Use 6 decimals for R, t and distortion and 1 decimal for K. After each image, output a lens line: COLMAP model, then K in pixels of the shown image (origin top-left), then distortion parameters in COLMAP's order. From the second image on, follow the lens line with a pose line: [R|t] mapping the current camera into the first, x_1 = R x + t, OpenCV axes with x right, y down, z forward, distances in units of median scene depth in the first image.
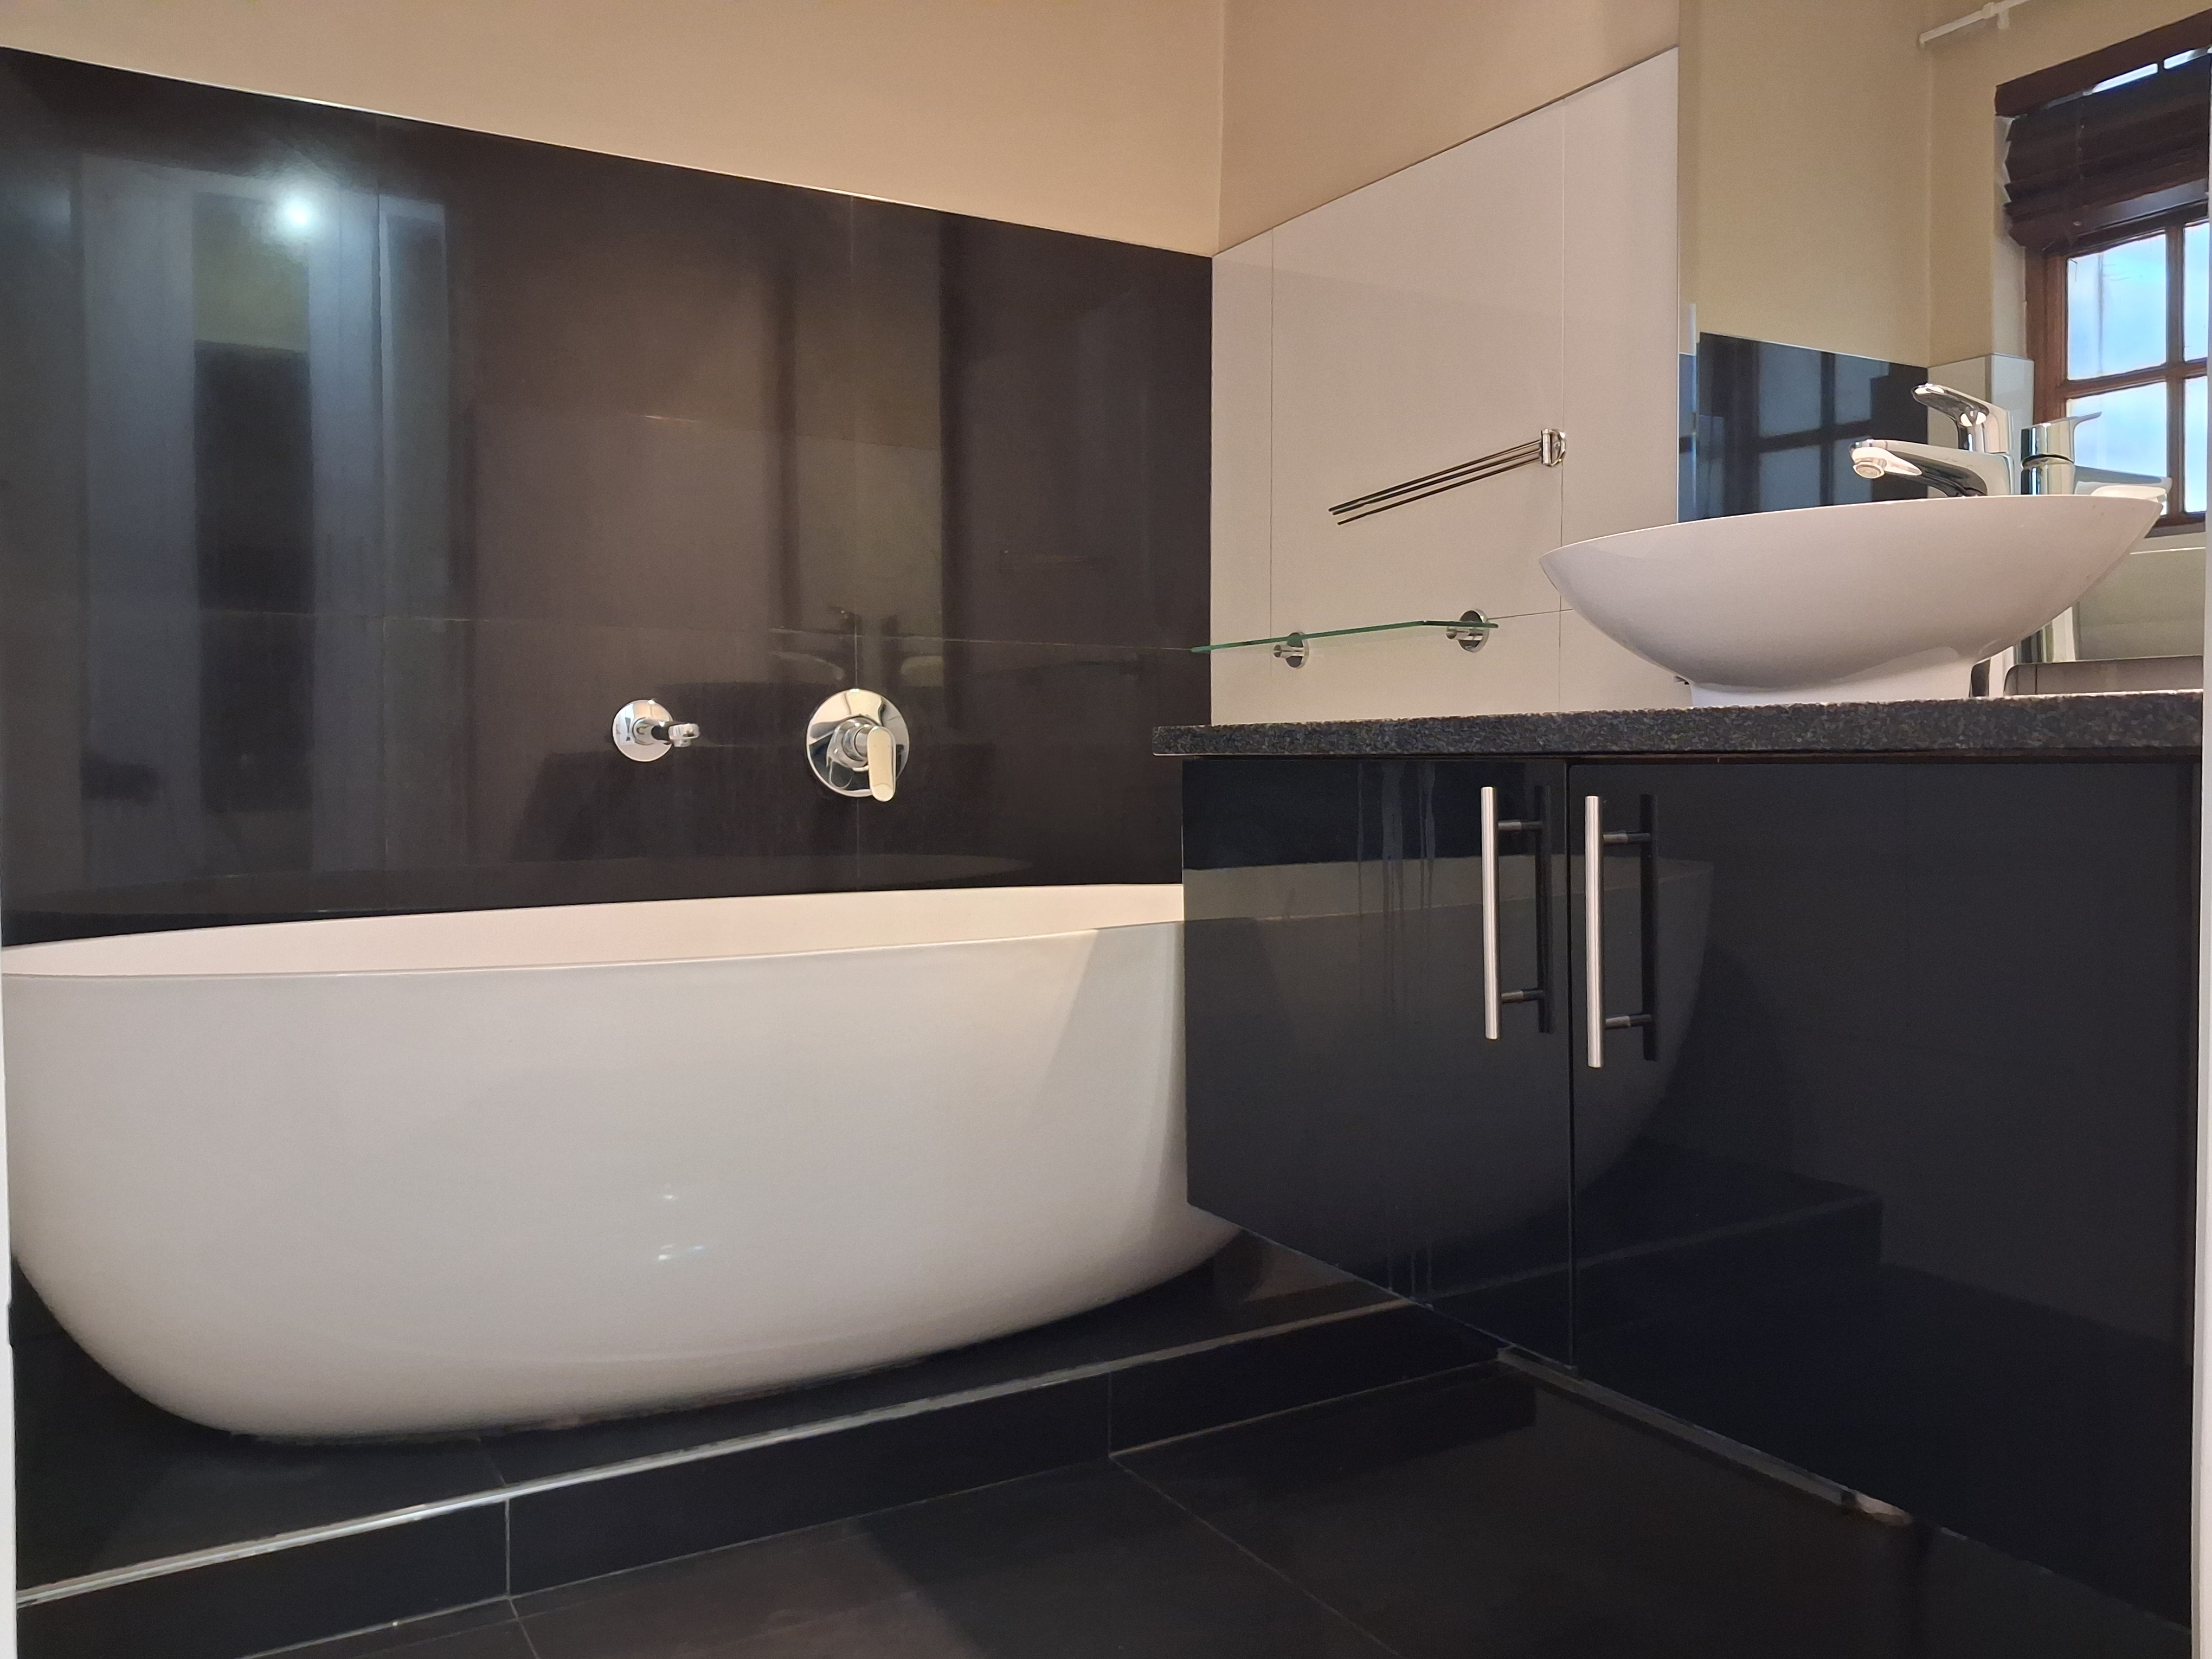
lens RADIAL K [[1744.9, 0, 1137.7], [0, 1744.9, 816.5], [0, 0, 1]] dist [0.005634, 0.000646]
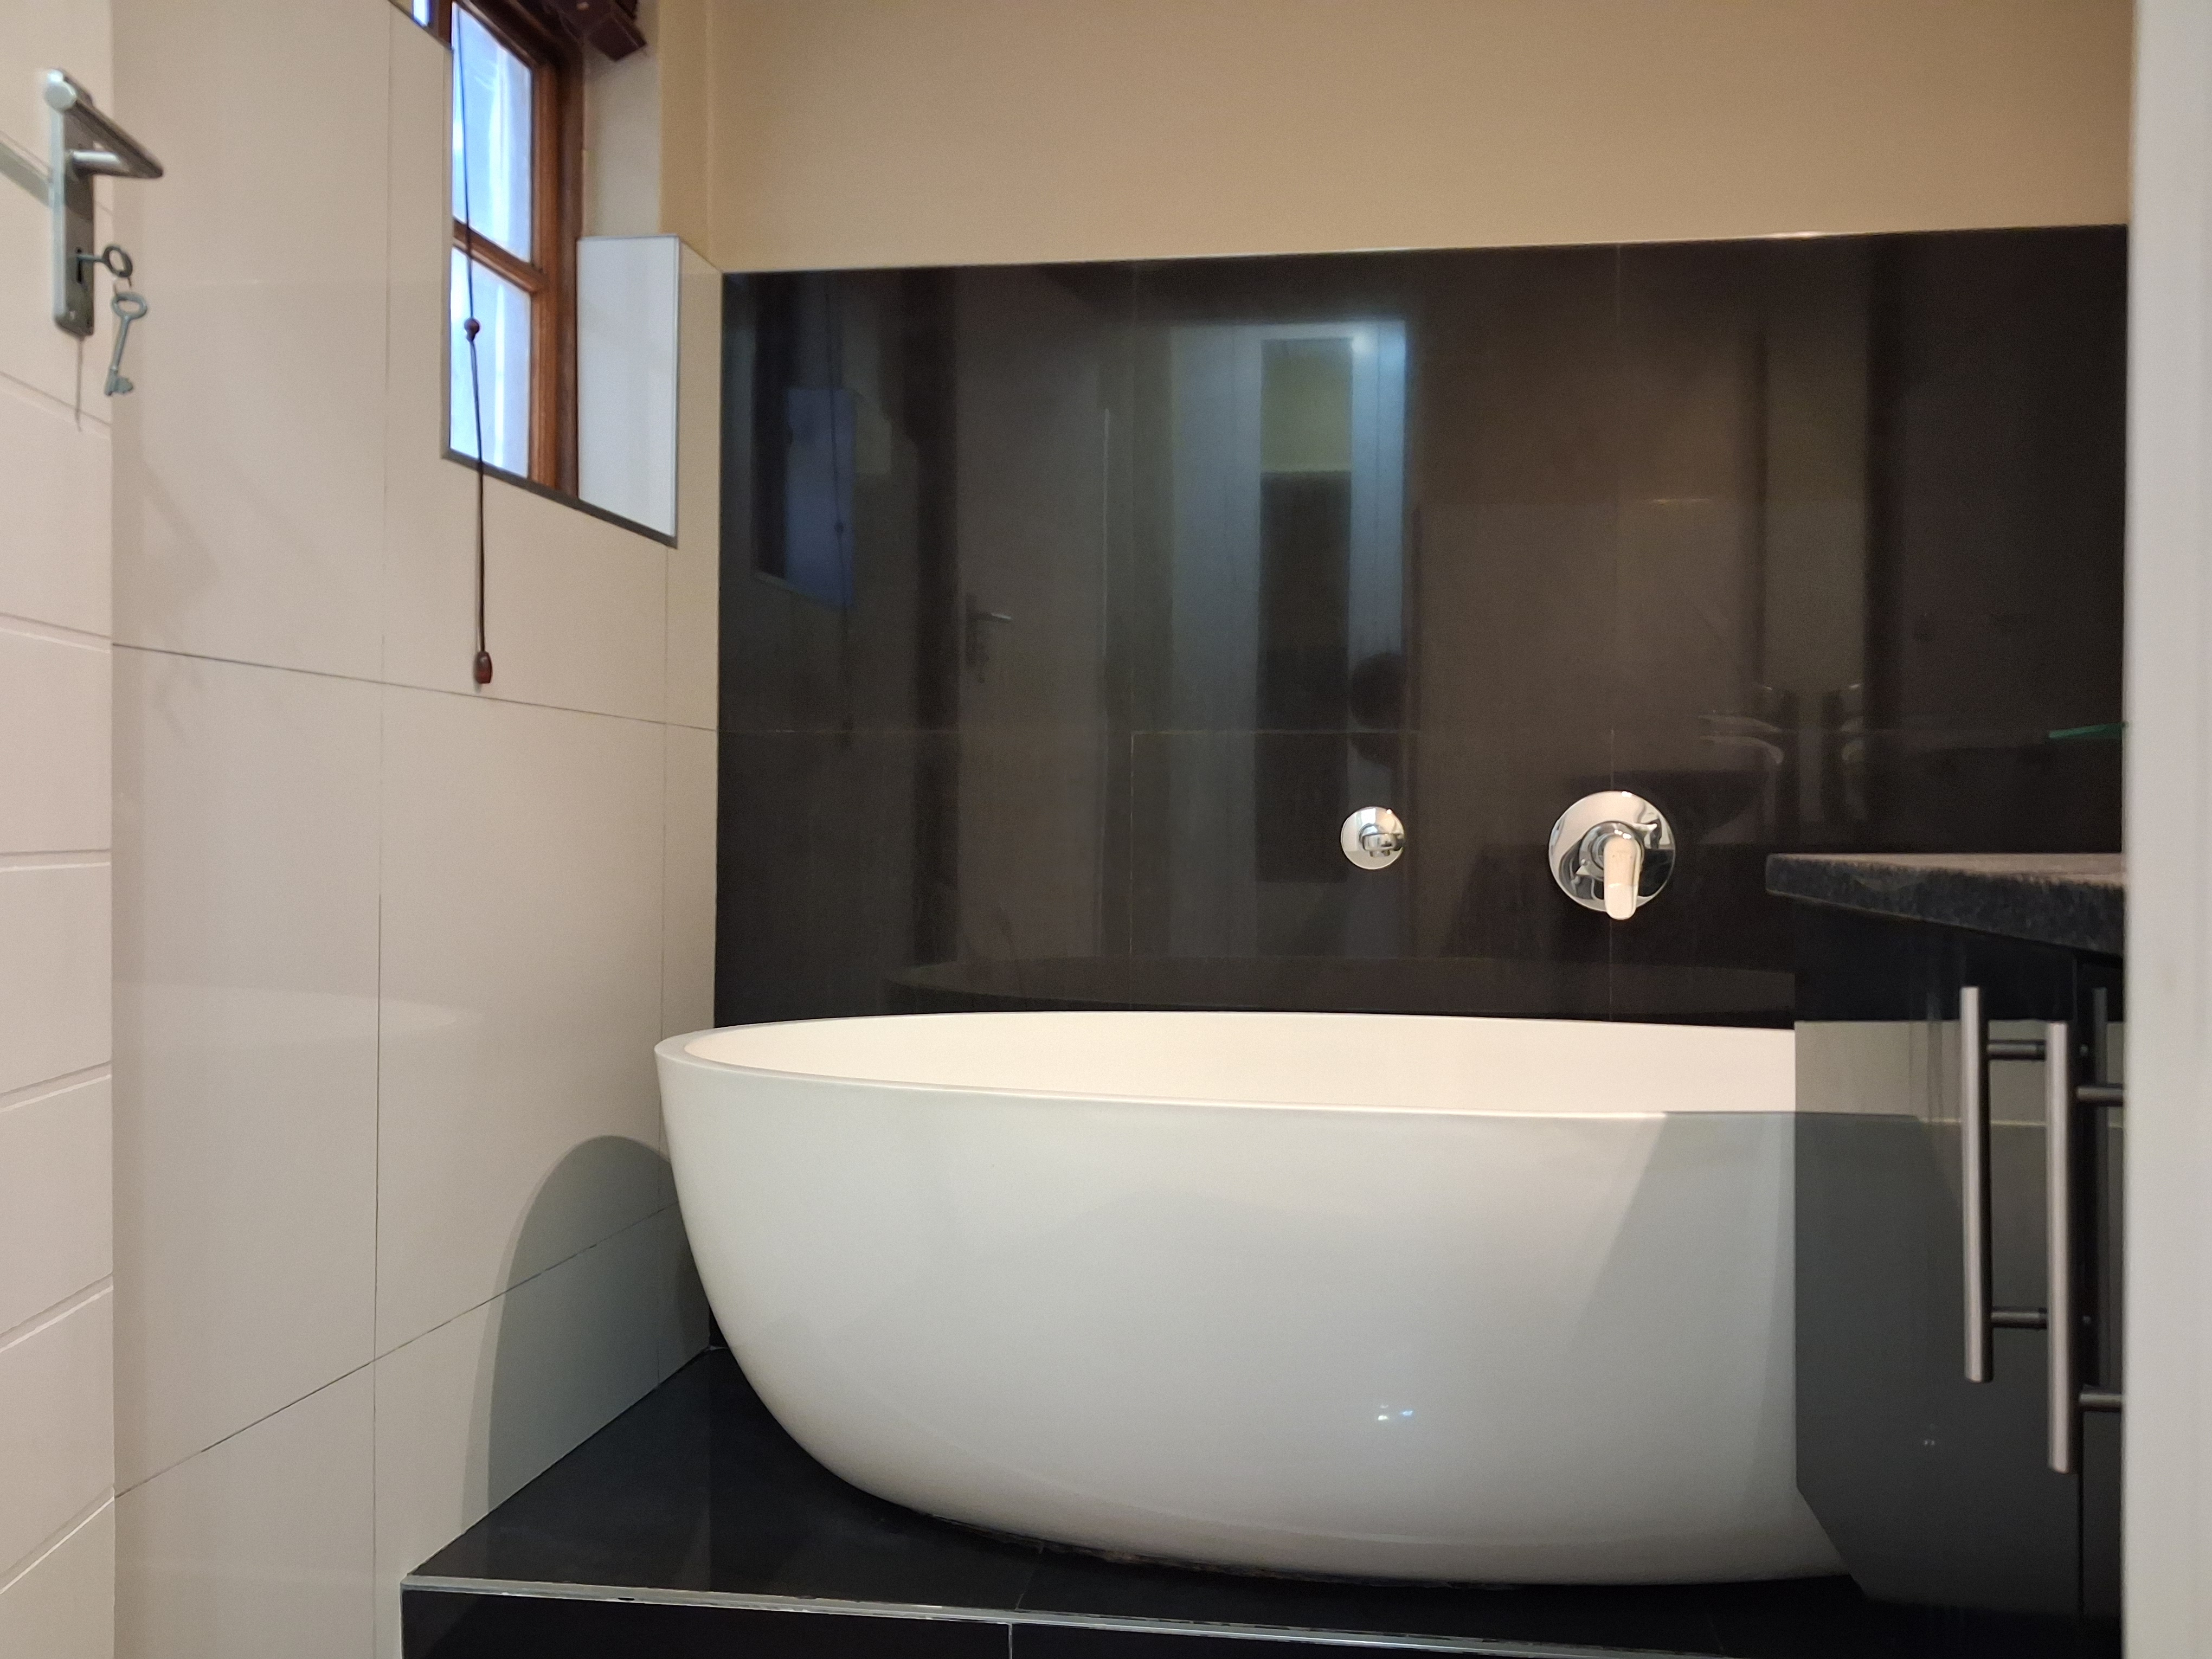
lens RADIAL K [[1716.1, 0, 1108.9], [0, 1716.1, 835.3], [0, 0, 1]] dist [0.011944, 0.007113]
pose [[0.787674, 0.011187, -0.615990, 0.251944], [-0.028888, 0.999406, -0.018789, -0.038220], [0.615414, 0.032594, 0.787530, 0.216418]]
